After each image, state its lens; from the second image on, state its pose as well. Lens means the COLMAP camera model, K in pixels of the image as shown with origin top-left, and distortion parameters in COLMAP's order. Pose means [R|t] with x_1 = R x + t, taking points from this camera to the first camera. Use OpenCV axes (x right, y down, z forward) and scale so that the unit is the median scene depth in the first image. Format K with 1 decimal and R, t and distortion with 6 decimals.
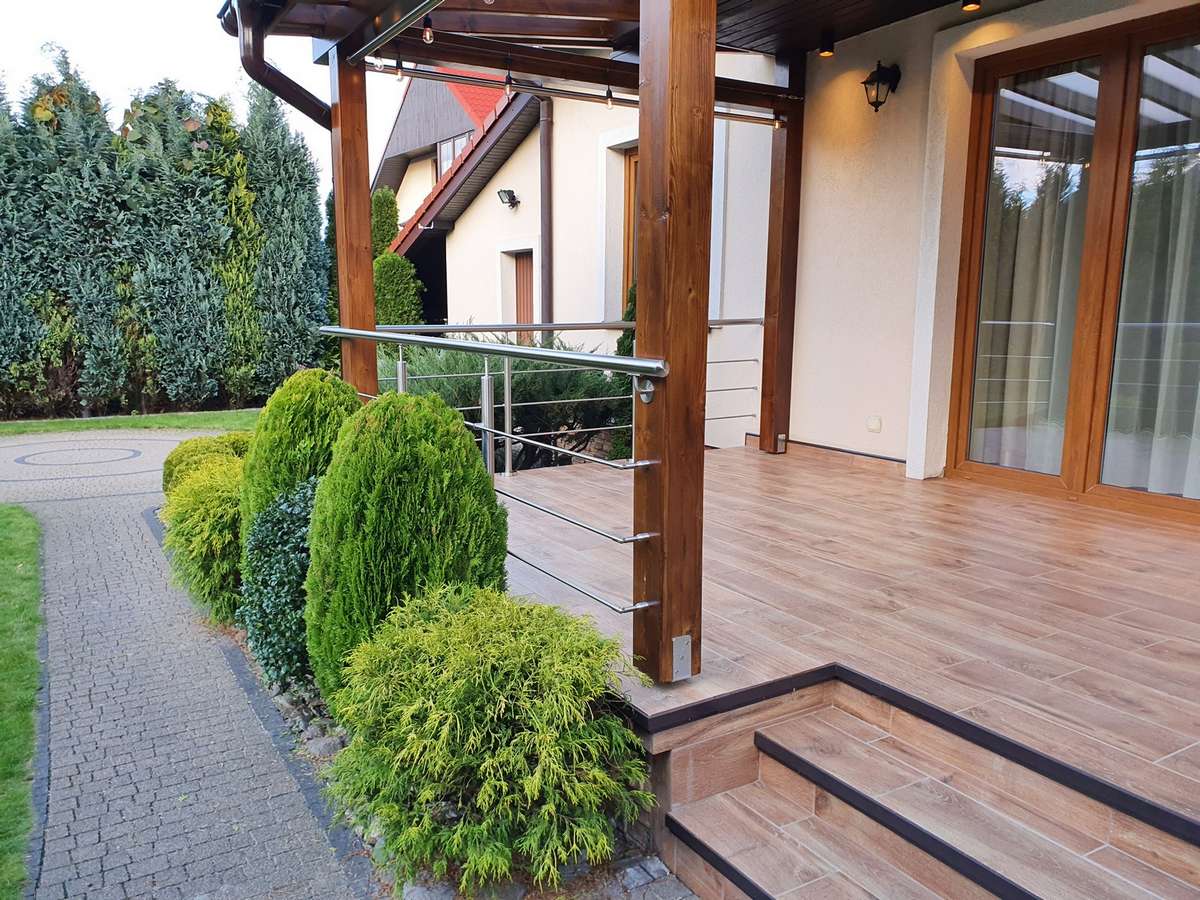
lens RADIAL K [[943.9, 0, 590.1], [0, 943.9, 462.0], [0, 0, 1]] dist [0.023277, -0.004722]
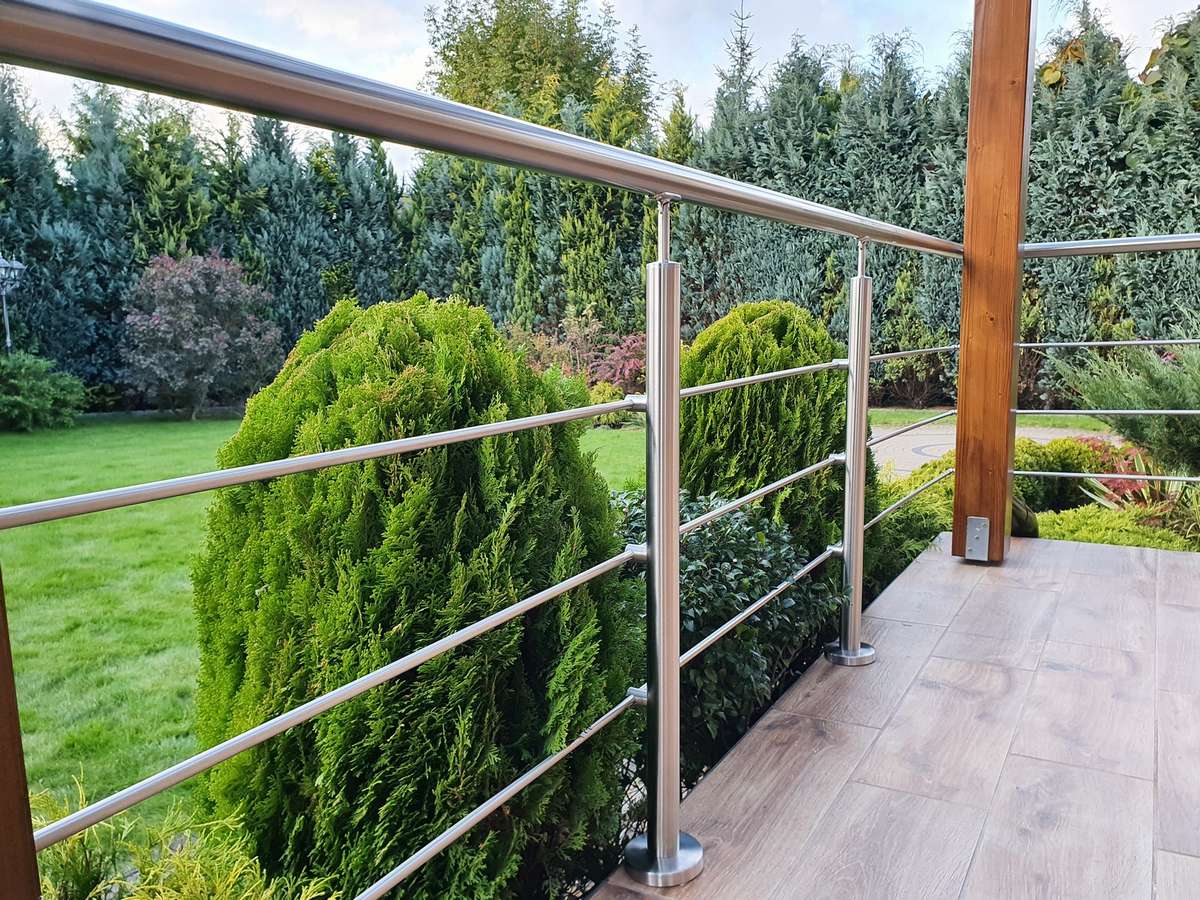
lens RADIAL K [[943.9, 0, 606.0], [0, 943.9, 469.6], [0, 0, 1]] dist [0.023277, -0.004722]
pose [[0.480142, 0.127630, -0.867856, 0.054087], [-0.126023, 0.989132, 0.075743, -0.010369], [0.868091, 0.073002, 0.491008, 0.211671]]
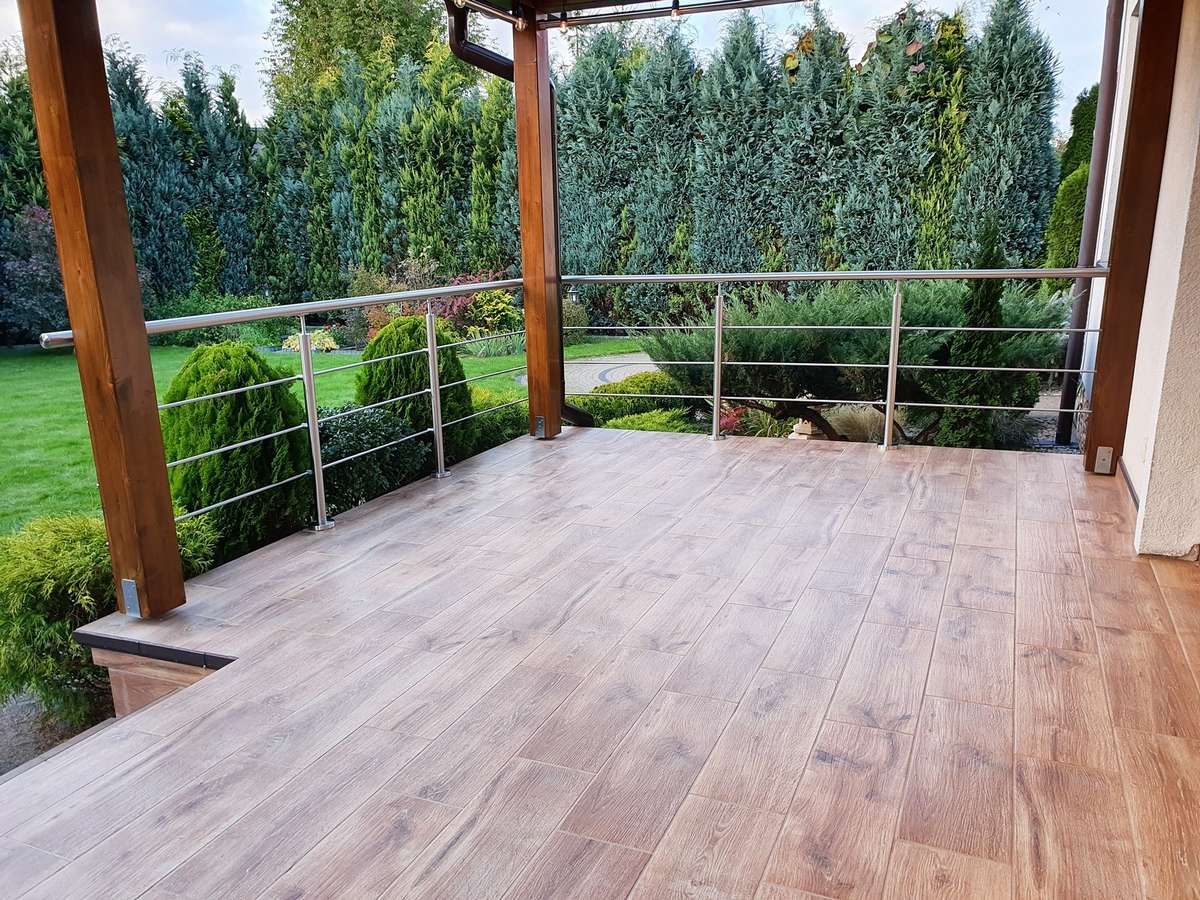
lens RADIAL K [[943.9, 0, 606.7], [0, 943.9, 478.9], [0, 0, 1]] dist [0.023277, -0.004722]
pose [[0.580241, 0.195071, -0.790739, 0.269099], [-0.113638, 0.980787, 0.158568, -0.036911], [0.806478, -0.002150, 0.591260, 0.162047]]
